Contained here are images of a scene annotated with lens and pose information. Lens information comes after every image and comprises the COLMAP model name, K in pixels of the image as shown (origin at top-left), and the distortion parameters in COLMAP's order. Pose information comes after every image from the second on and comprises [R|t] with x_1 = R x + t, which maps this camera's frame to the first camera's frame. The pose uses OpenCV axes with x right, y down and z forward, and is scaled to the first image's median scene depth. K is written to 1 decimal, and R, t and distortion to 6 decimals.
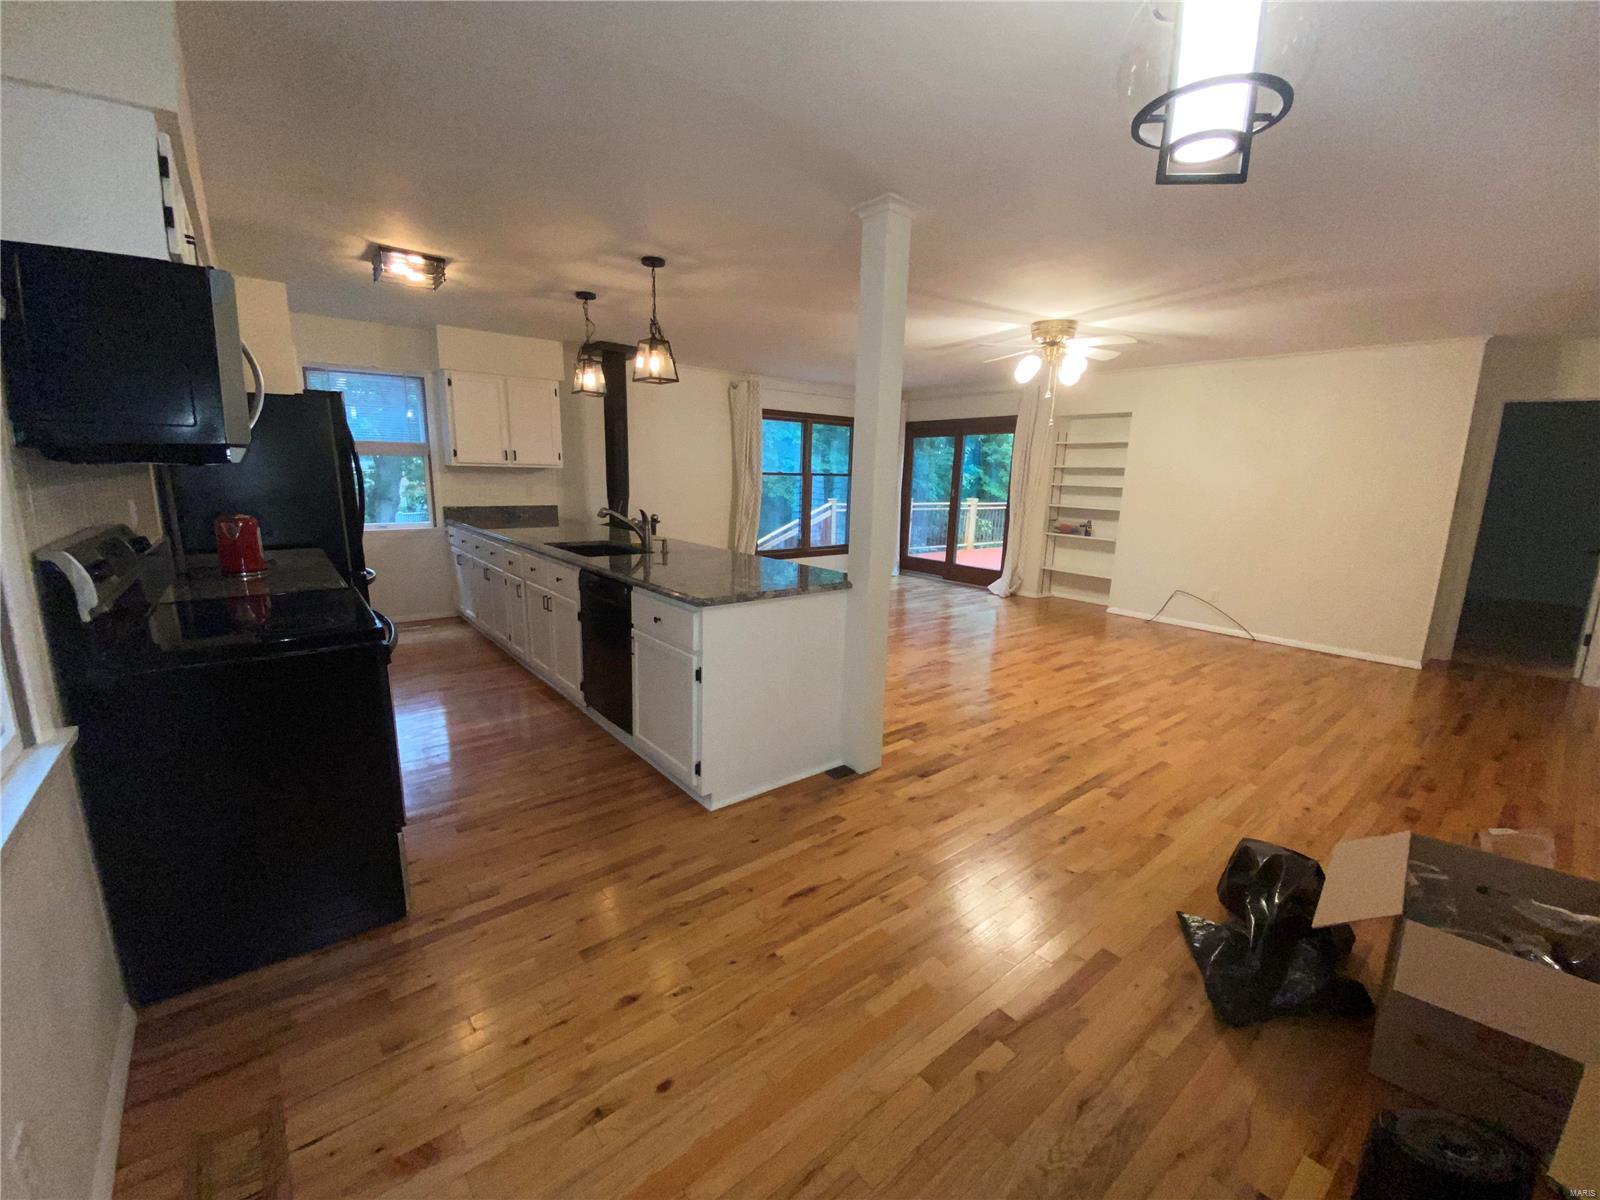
lens RADIAL K [[646.6, 0, 800.0], [0, 646.6, 600.0], [0, 0, 1]] dist [0.029150, -0.024769]
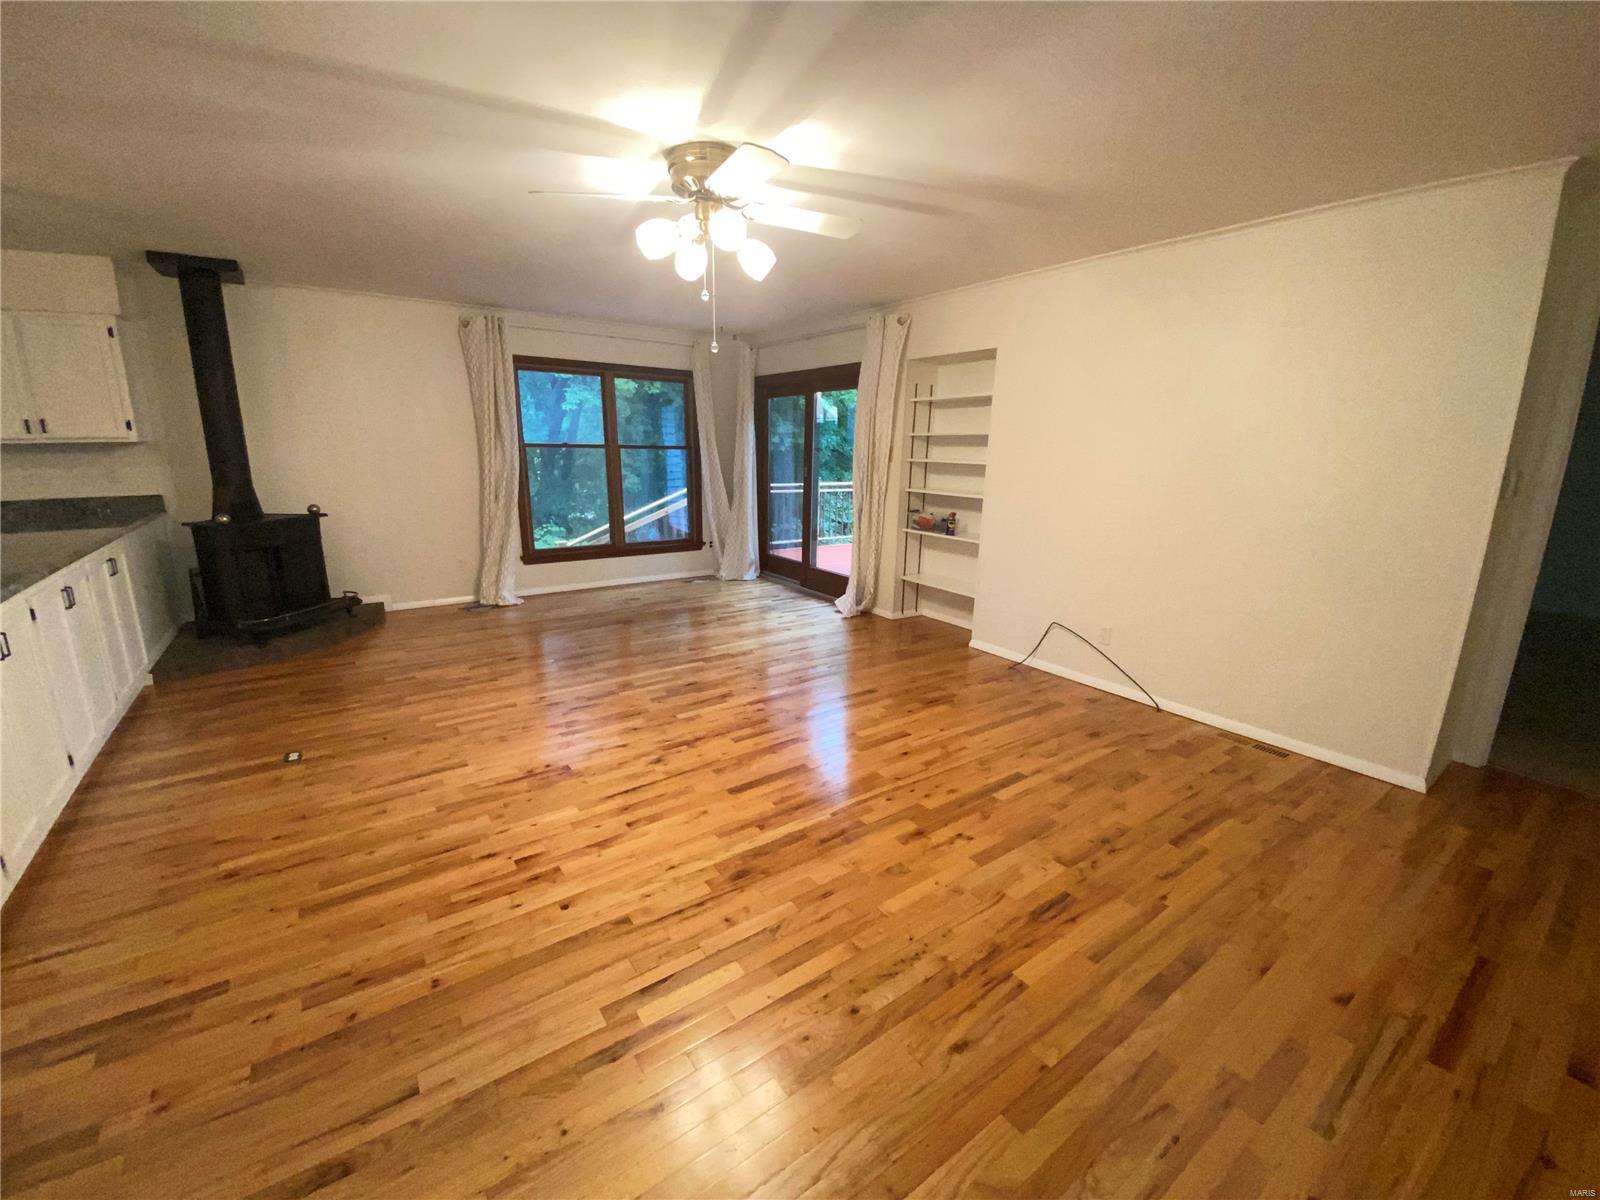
lens RADIAL K [[646.6, 0, 800.0], [0, 646.6, 600.0], [0, 0, 1]] dist [0.029150, -0.024769]
pose [[0.997956, 0.005778, -0.063644, 0.376287], [-0.003414, 0.999302, 0.037201, -0.061570], [0.063814, -0.036907, 0.997279, 0.345315]]
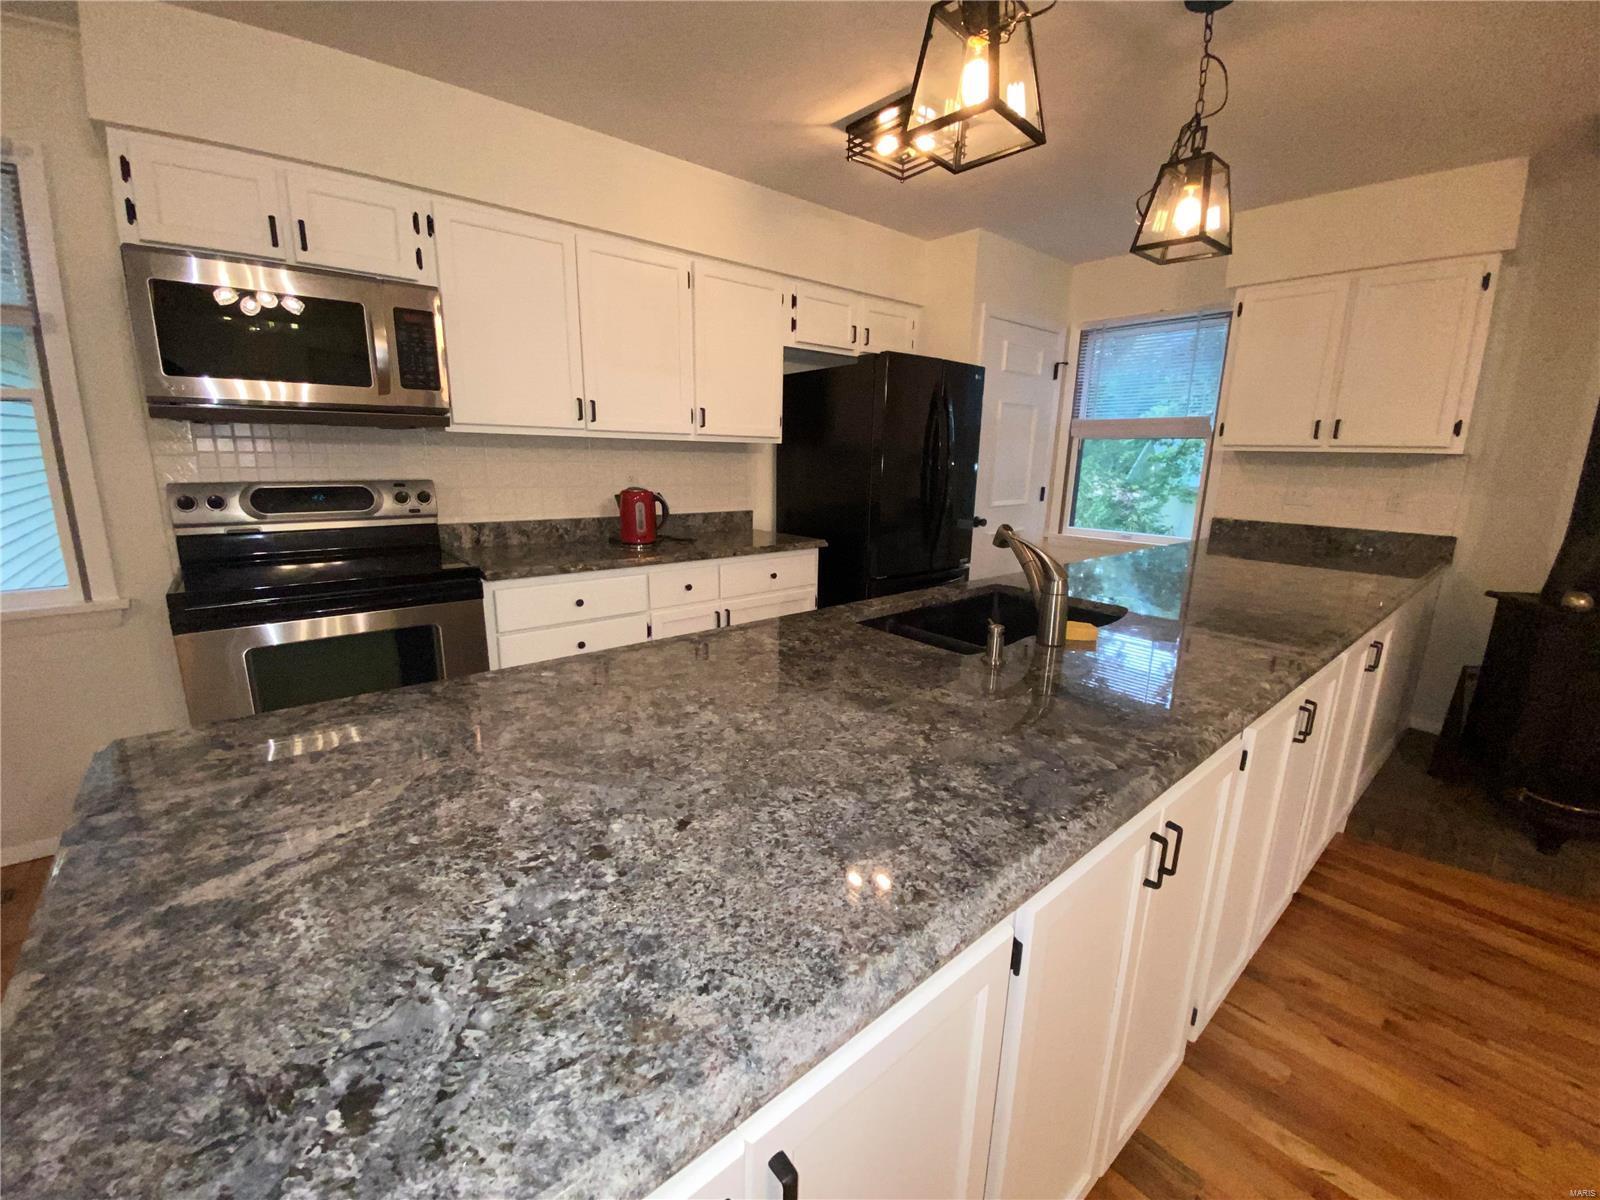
lens RADIAL K [[646.6, 0, 800.0], [0, 646.6, 600.0], [0, 0, 1]] dist [0.029150, -0.024769]
pose [[0.017644, 0.195640, -0.980517, 0.076383], [-0.213219, 0.958848, 0.187480, -0.092778], [0.976845, 0.205757, 0.058632, 0.546168]]
